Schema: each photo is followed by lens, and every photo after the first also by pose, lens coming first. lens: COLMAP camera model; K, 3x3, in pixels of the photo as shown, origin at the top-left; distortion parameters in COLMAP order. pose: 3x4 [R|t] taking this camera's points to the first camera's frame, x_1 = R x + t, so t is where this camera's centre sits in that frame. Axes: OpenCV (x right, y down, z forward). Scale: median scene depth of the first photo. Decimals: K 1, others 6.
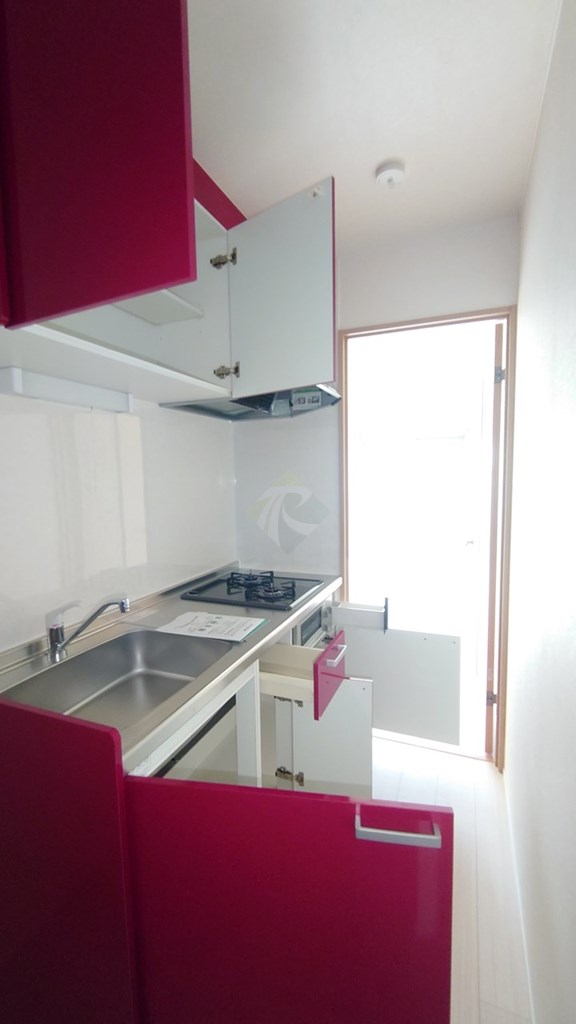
lens RADIAL K [[439.4, 0, 288.0], [0, 439.4, 512.0], [0, 0, 1]] dist [-0.004763, -0.000536]
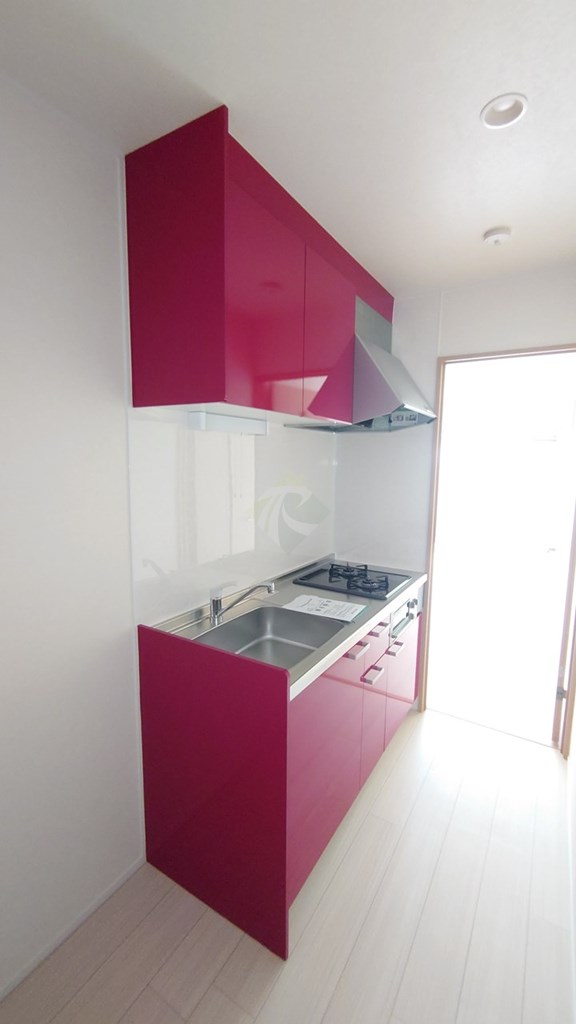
lens RADIAL K [[439.4, 0, 288.0], [0, 439.4, 512.0], [0, 0, 1]] dist [-0.004763, -0.000536]
pose [[0.986143, 0.051626, -0.157661, -0.074622], [-0.045419, 0.998054, 0.042724, -0.053797], [0.159560, -0.034971, 0.986569, -0.211592]]
